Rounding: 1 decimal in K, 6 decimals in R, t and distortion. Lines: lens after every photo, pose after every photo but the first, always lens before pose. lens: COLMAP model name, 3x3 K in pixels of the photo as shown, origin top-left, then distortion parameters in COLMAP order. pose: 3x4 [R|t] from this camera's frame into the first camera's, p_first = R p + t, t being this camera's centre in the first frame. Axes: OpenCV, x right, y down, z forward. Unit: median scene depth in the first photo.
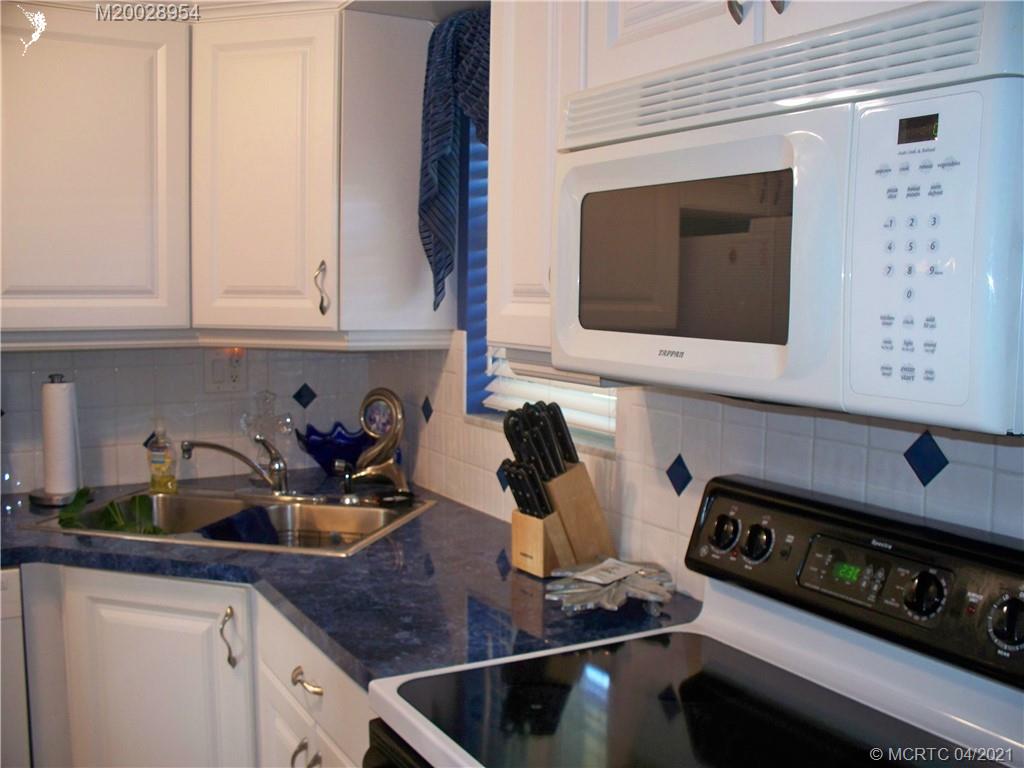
lens RADIAL K [[1047.8, 0, 534.8], [0, 1047.8, 385.5], [0, 0, 1]] dist [-0.184435, 0.235819]
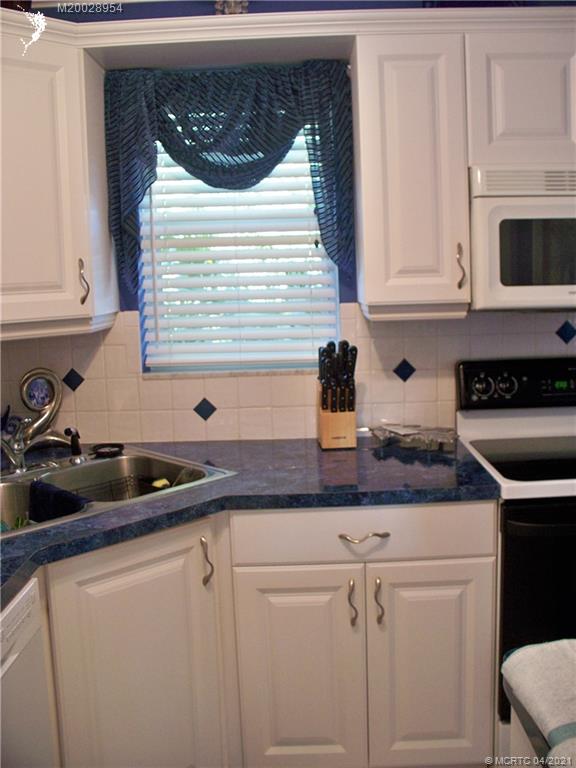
lens RADIAL K [[785.8, 0, 288.0], [0, 785.8, 384.0], [0, 0, 1]] dist [-0.184435, 0.235819]
pose [[0.491309, -0.145264, 0.858786, -1.036979], [0.115030, 0.988179, 0.101343, -0.048708], [-0.863356, 0.048996, 0.502211, 0.441574]]
